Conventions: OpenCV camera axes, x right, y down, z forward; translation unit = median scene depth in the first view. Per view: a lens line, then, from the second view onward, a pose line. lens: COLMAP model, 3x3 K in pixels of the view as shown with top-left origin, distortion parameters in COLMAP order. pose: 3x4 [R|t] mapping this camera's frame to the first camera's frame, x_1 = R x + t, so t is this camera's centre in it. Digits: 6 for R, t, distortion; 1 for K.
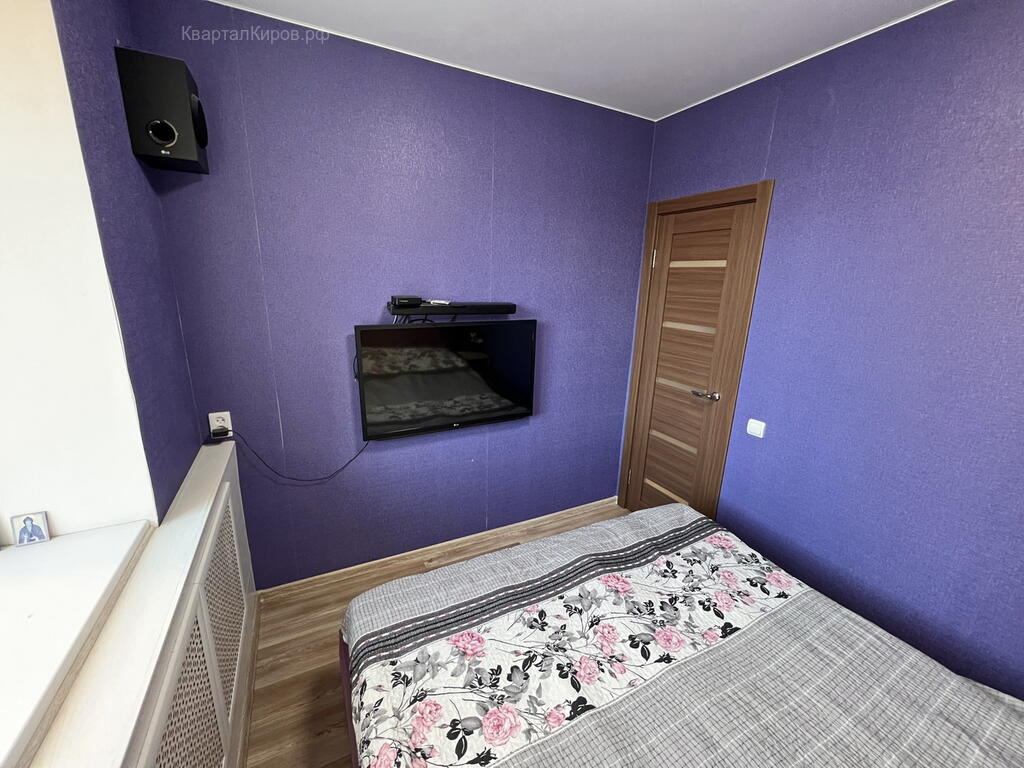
lens RADIAL K [[410.2, 0, 509.6], [0, 410.2, 383.9], [0, 0, 1]] dist [-0.001430, 0.000128]
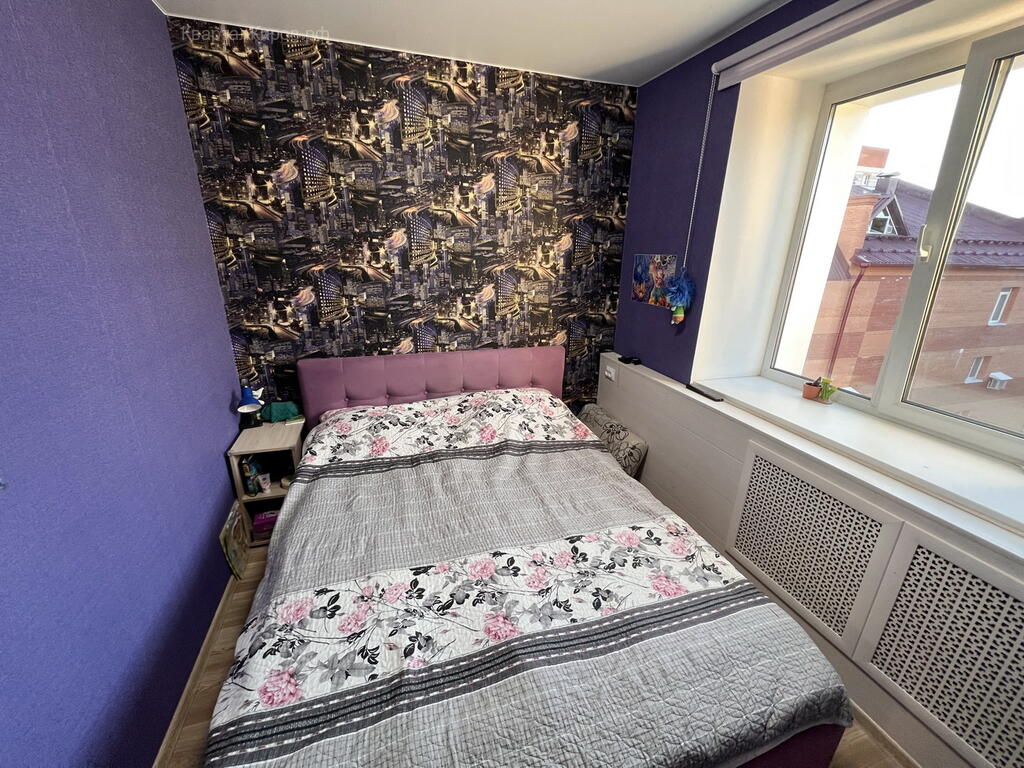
lens RADIAL K [[412.8, 0, 509.5], [0, 412.8, 385.2], [0, 0, 1]] dist [-0.002728, 0.000425]
pose [[-0.985430, -0.098937, 0.138343, 0.197291], [-0.007277, 0.837177, 0.546883, -0.388640], [-0.169925, 0.537909, -0.825700, 1.544173]]
